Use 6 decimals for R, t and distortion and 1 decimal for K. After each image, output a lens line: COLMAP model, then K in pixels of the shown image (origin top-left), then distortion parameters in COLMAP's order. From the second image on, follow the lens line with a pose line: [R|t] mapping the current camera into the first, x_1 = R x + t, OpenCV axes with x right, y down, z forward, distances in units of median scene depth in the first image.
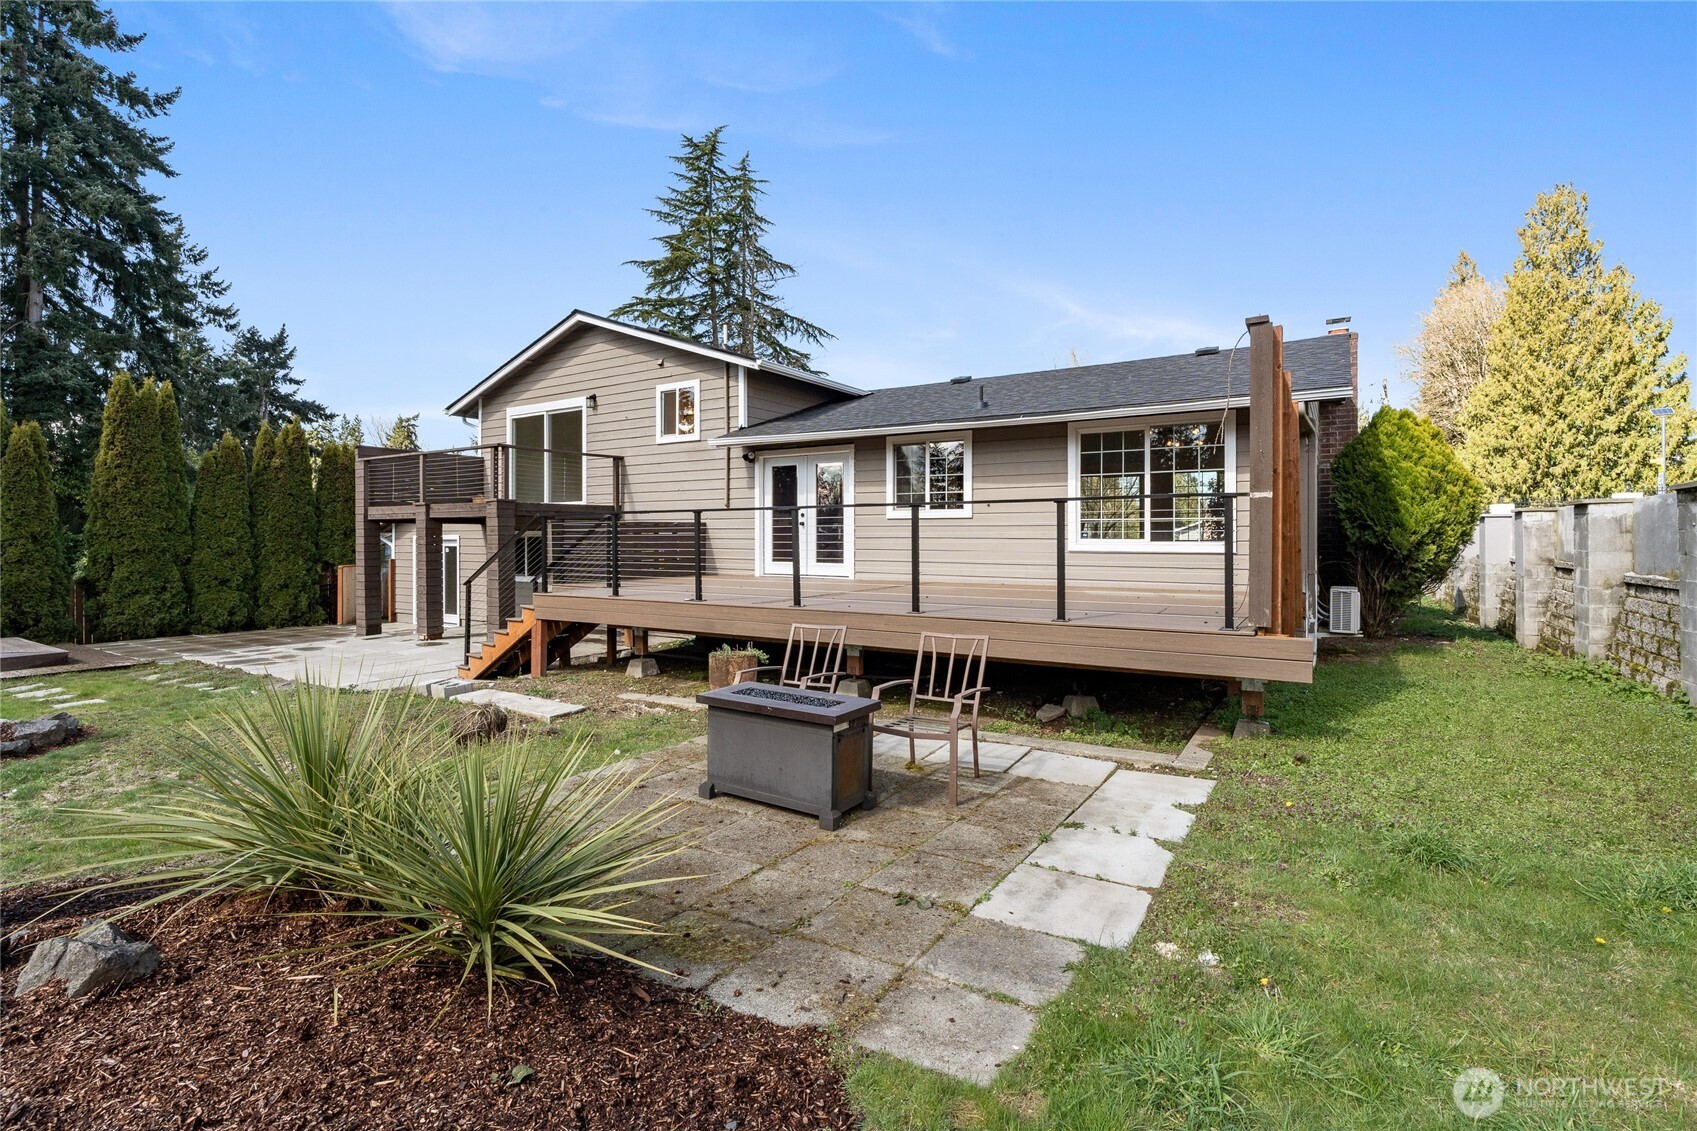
lens RADIAL K [[771.9, 0, 848.5], [0, 771.9, 565.5], [0, 0, 1]] dist [-0.001750, -0.000268]
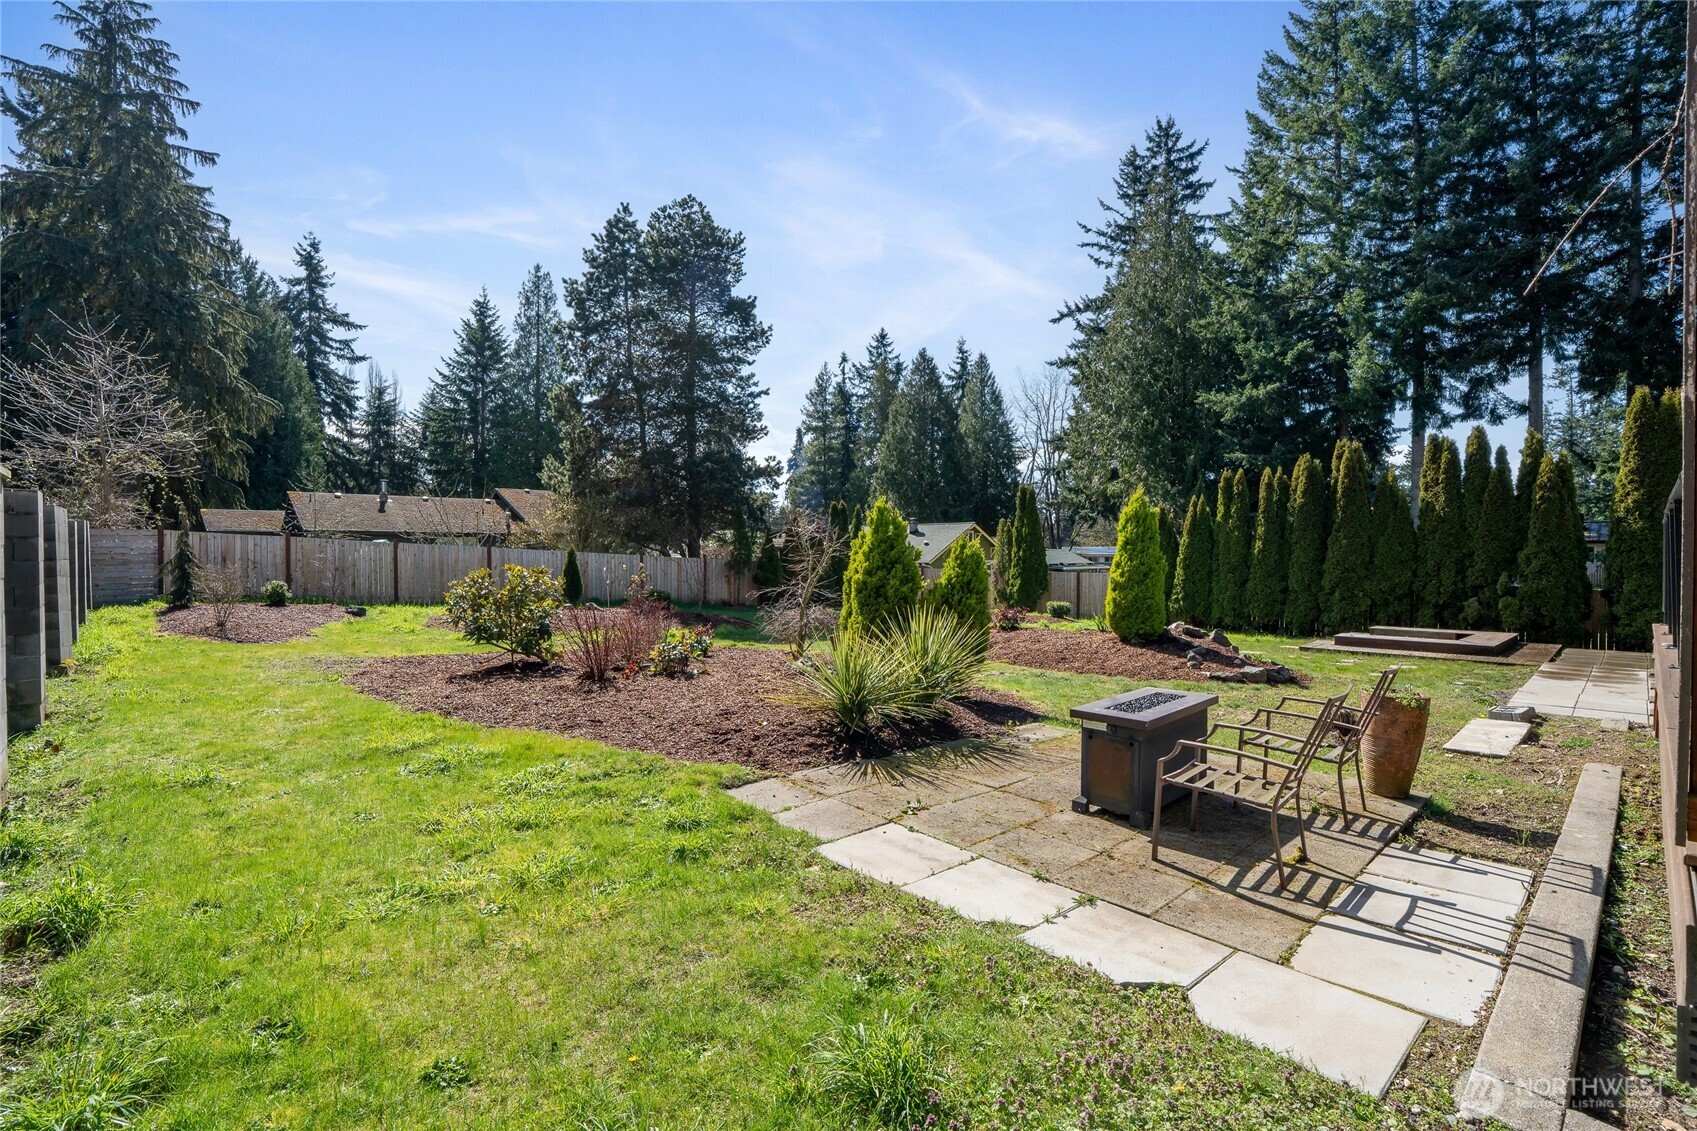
lens RADIAL K [[771.9, 0, 848.5], [0, 771.9, 565.5], [0, 0, 1]] dist [-0.001750, -0.000268]
pose [[-0.260819, 0.010785, -0.965328, 1.068866], [-0.020057, 0.999661, 0.016588, -0.024626], [0.965179, 0.023688, -0.260514, 0.899806]]
